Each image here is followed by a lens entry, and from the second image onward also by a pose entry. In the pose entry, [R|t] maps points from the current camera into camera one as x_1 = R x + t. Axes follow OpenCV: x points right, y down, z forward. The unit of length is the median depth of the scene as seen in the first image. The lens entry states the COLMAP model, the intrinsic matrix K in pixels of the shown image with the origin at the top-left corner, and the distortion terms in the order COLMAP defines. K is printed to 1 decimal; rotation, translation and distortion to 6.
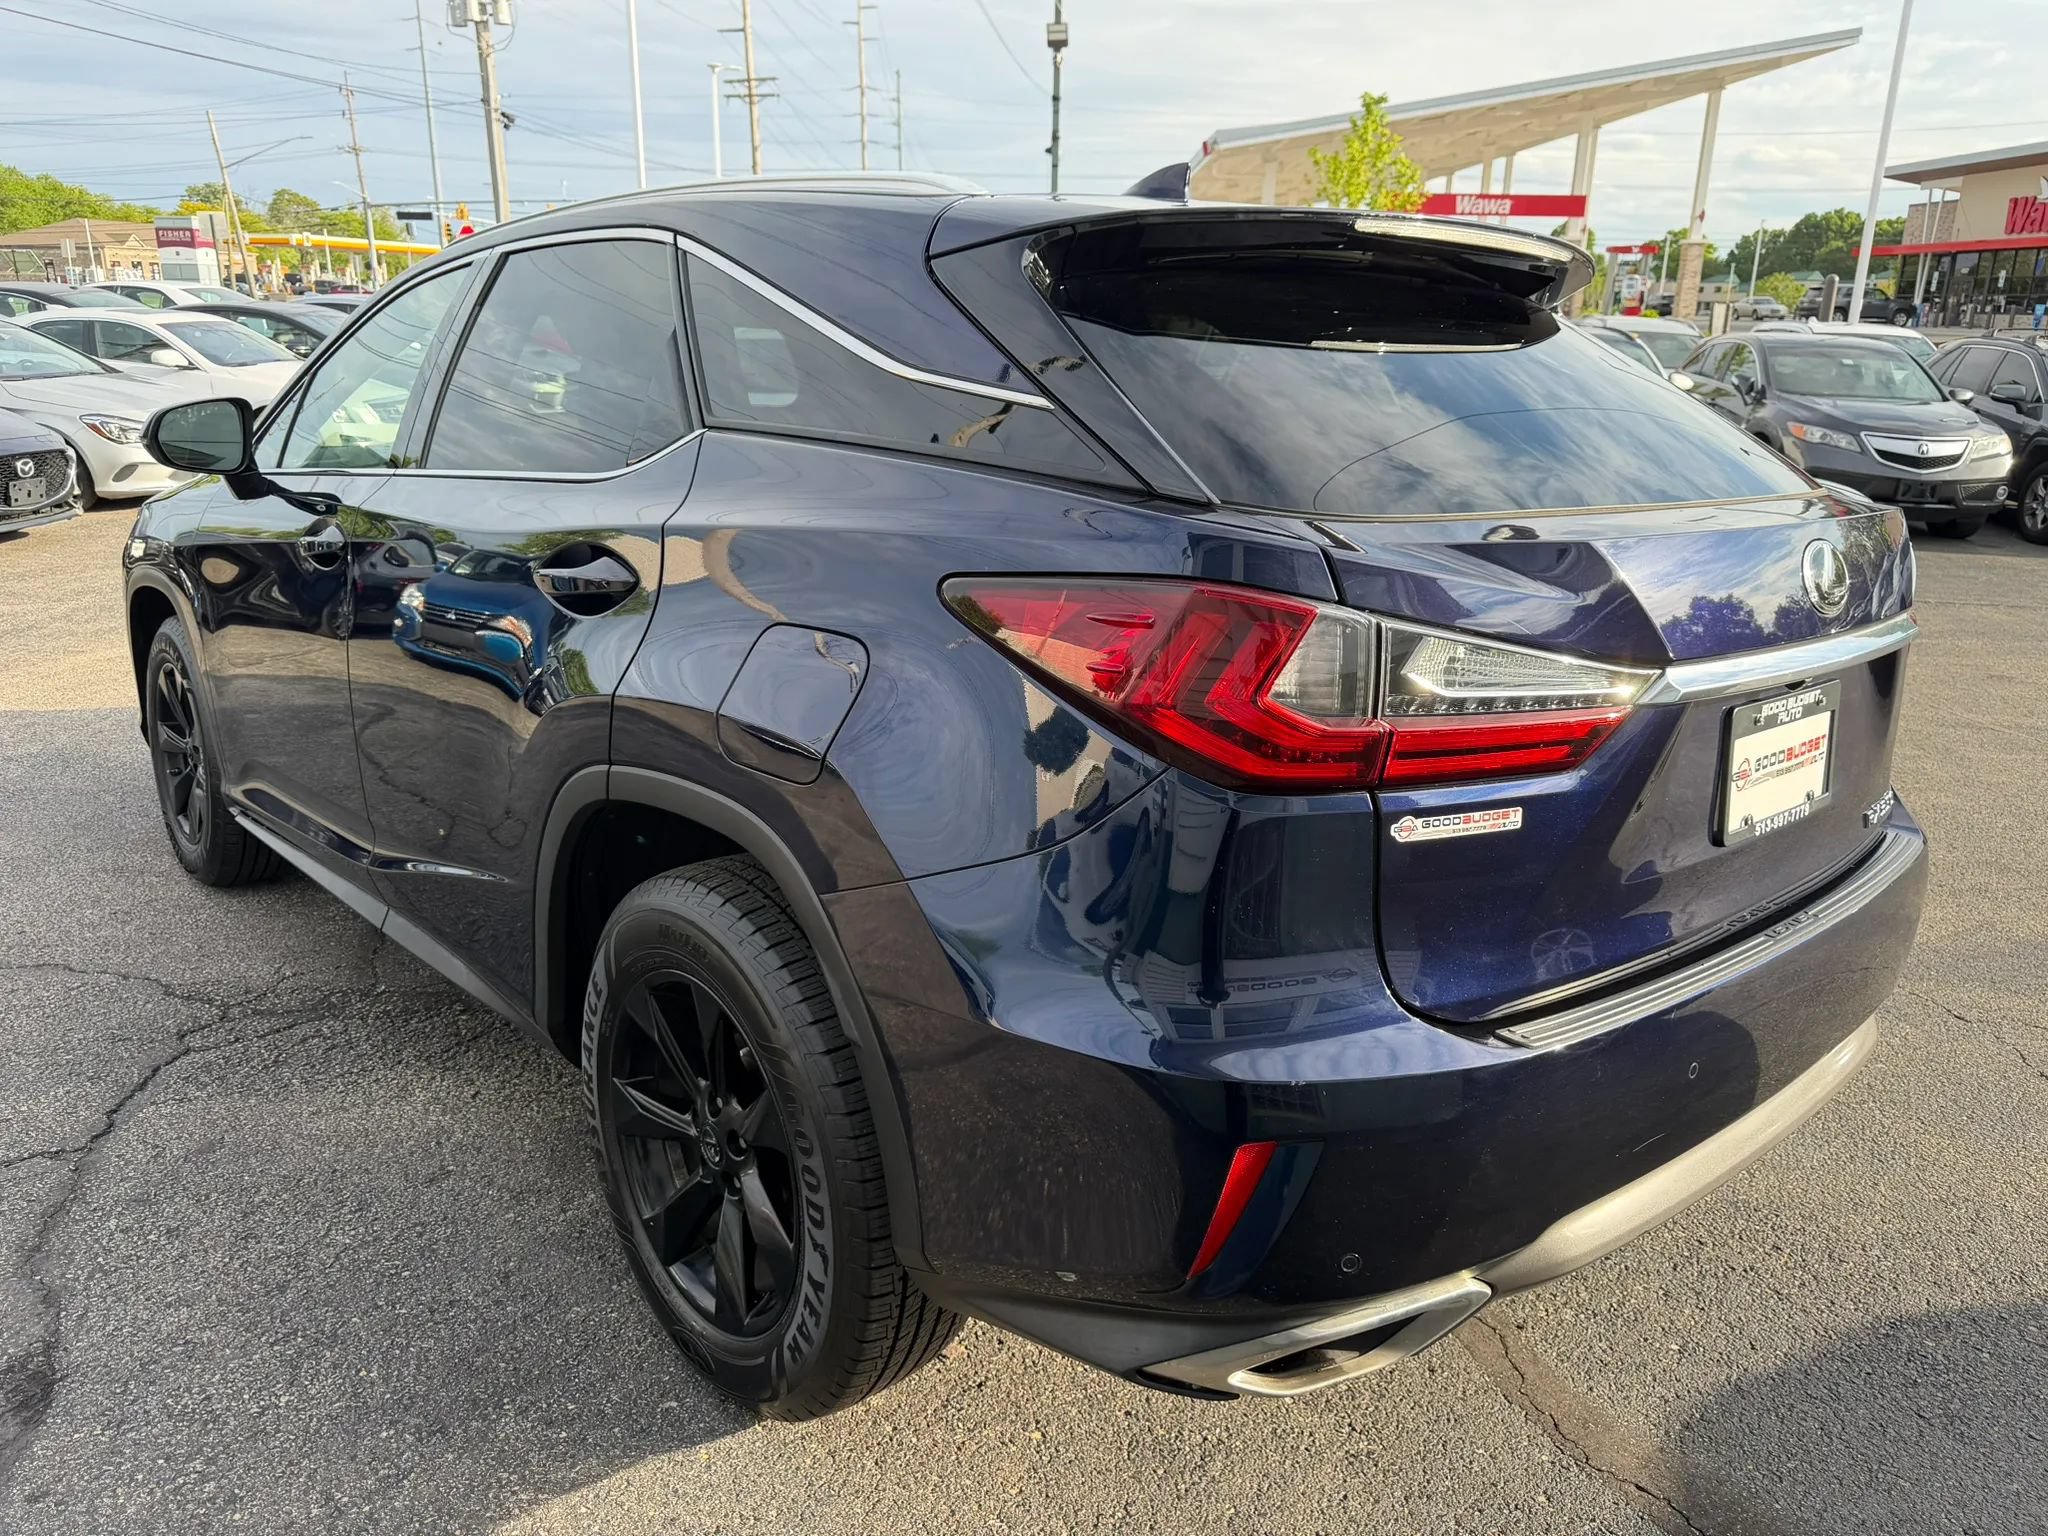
lens RADIAL K [[1443.7, 0, 1025.2], [0, 1443.7, 747.4], [0, 0, 1]] dist [0.000706, -0.000541]
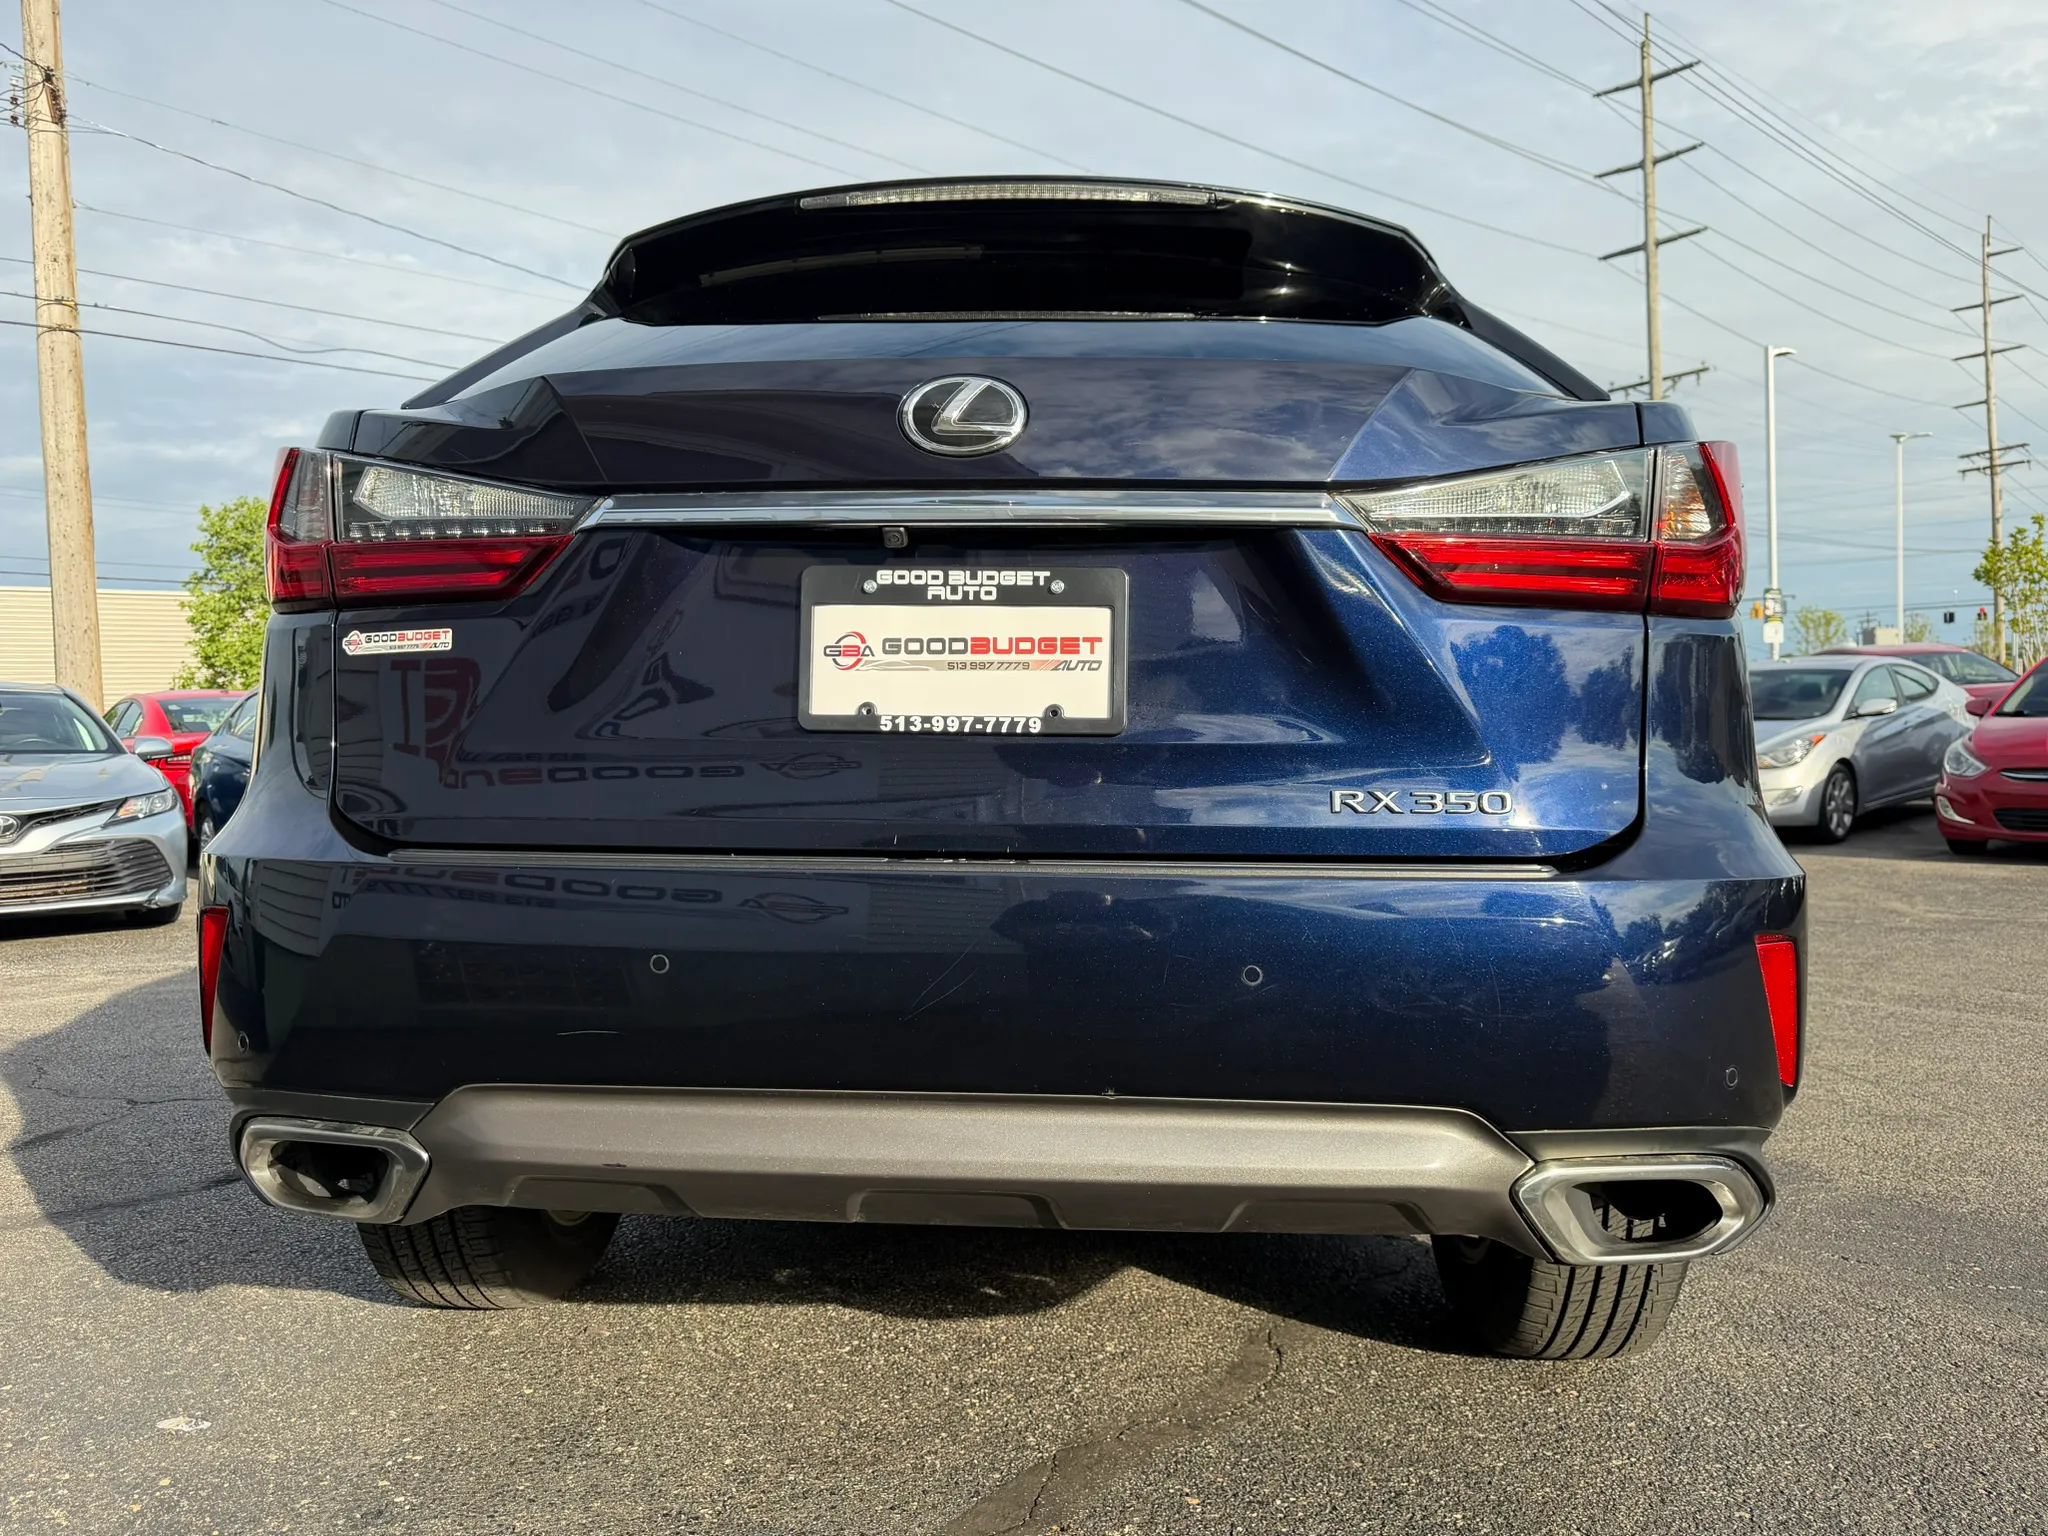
lens RADIAL K [[1445.1, 0, 1018.3], [0, 1445.1, 767.9], [0, 0, 1]] dist [-0.004223, -0.006523]
pose [[0.719832, -0.016123, -0.693961, 0.916476], [-0.157611, 0.969822, -0.186020, 0.180564], [0.676018, 0.243279, 0.695568, 0.409723]]
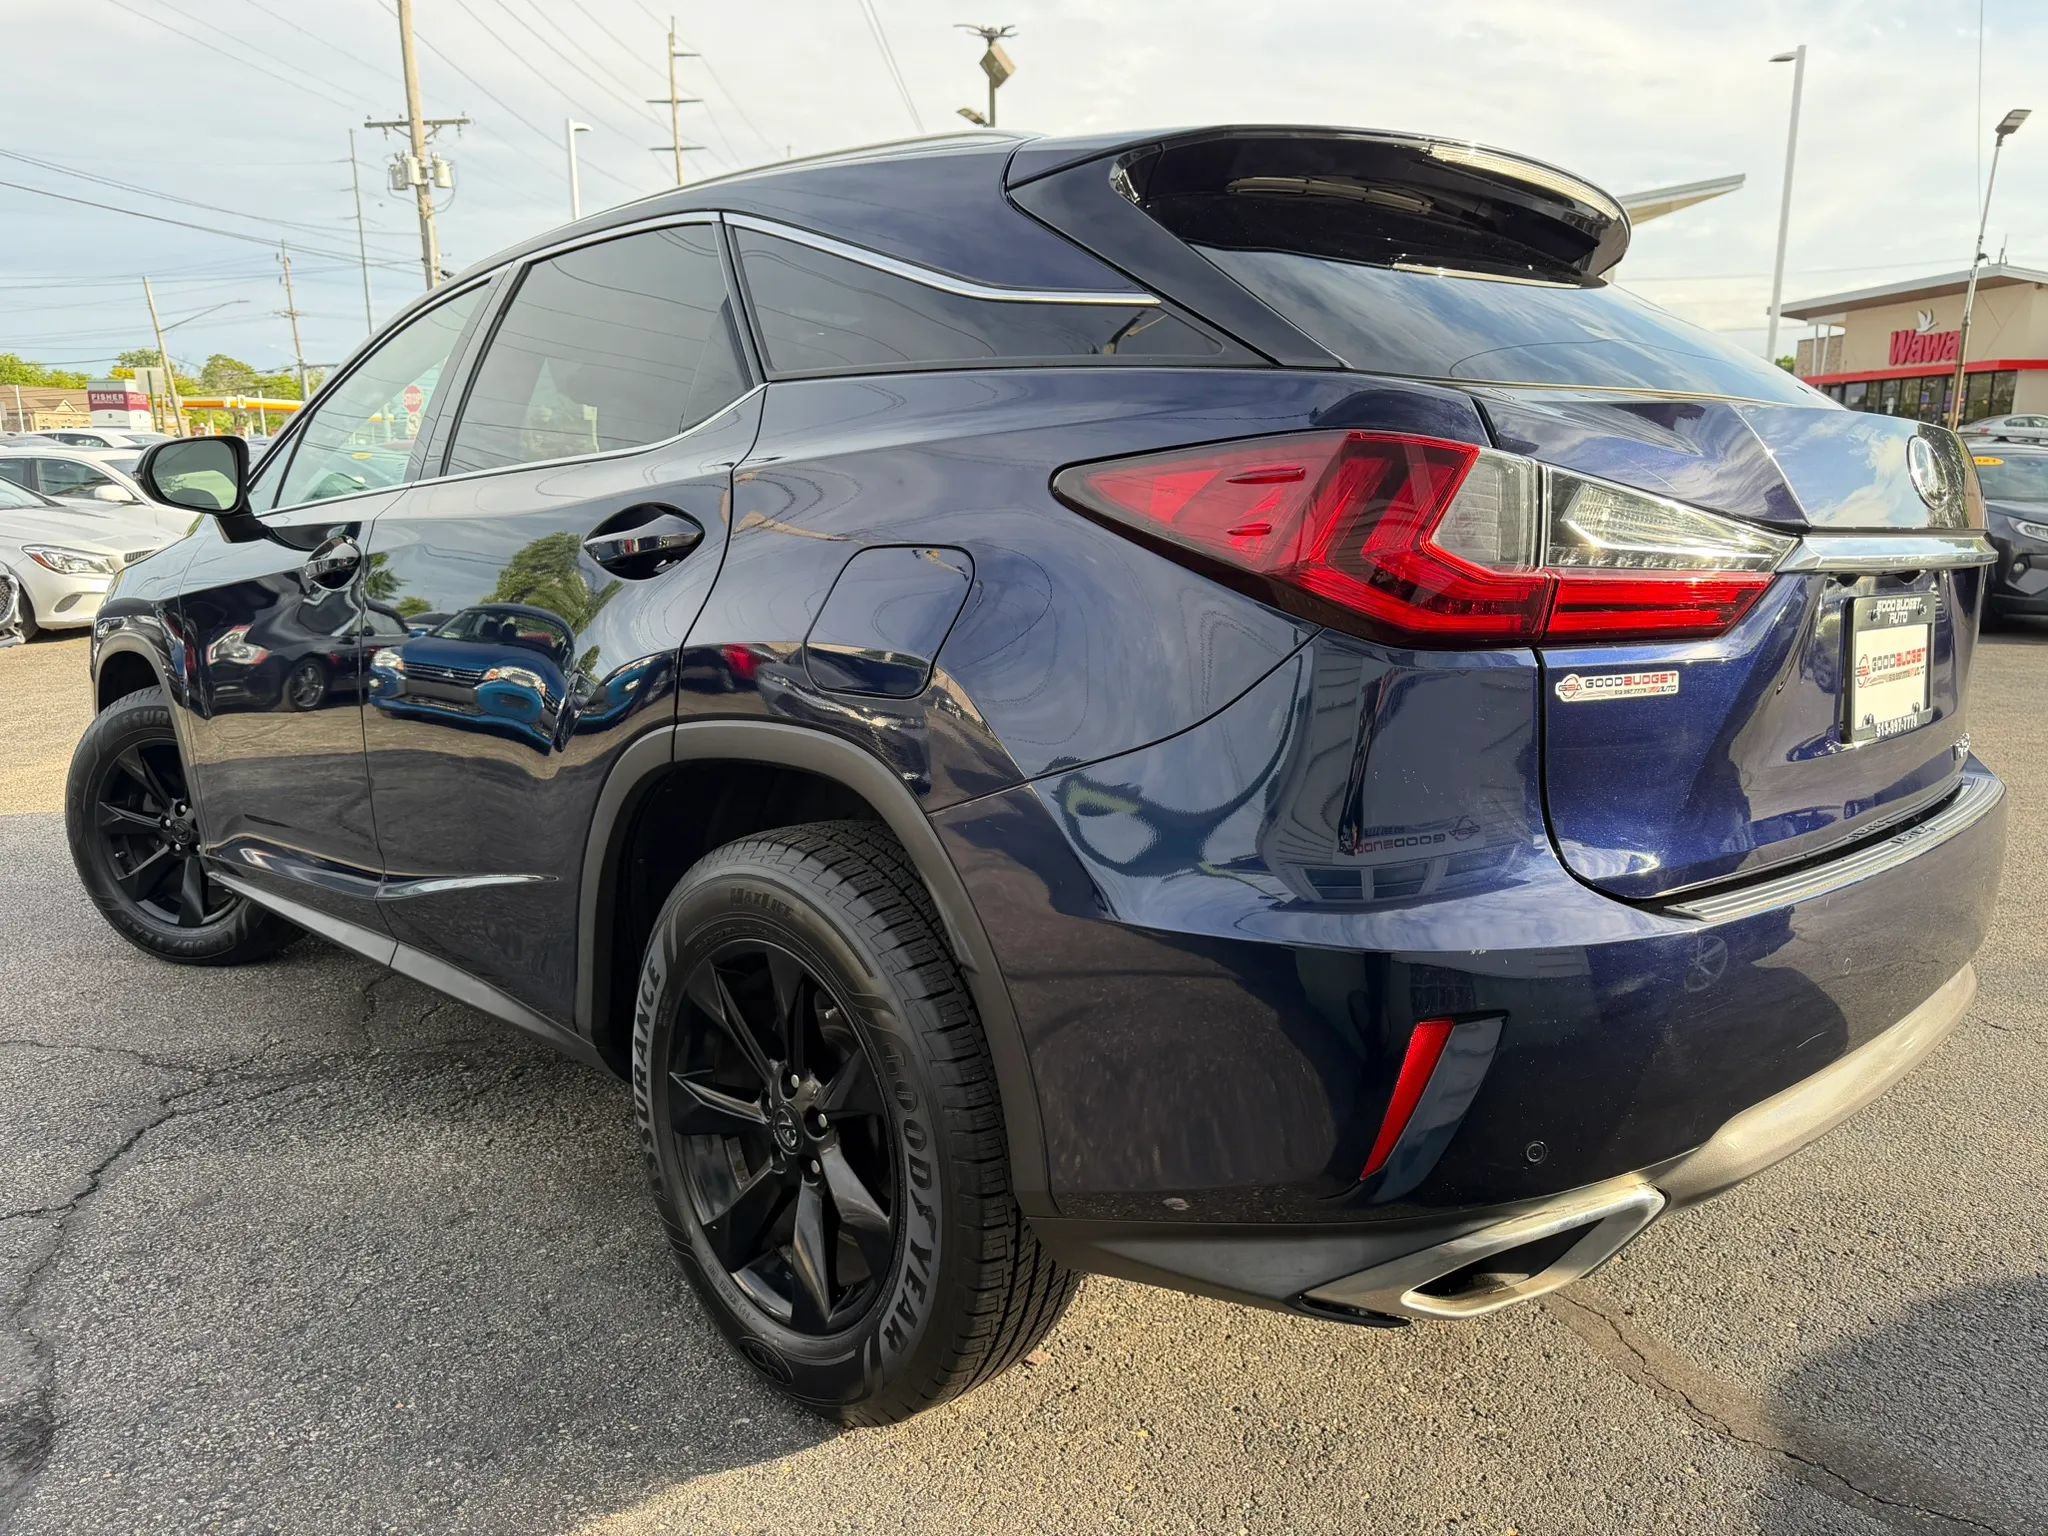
lens RADIAL K [[1439.4, 0, 1024.0], [0, 1439.4, 768.0], [0, 0, 1]] dist [-0.003205, 0.004440]
pose [[0.998879, -0.025027, 0.040173, -0.092403], [0.028145, 0.996475, -0.079027, 0.117409], [-0.038054, 0.080069, 0.996063, 0.046146]]
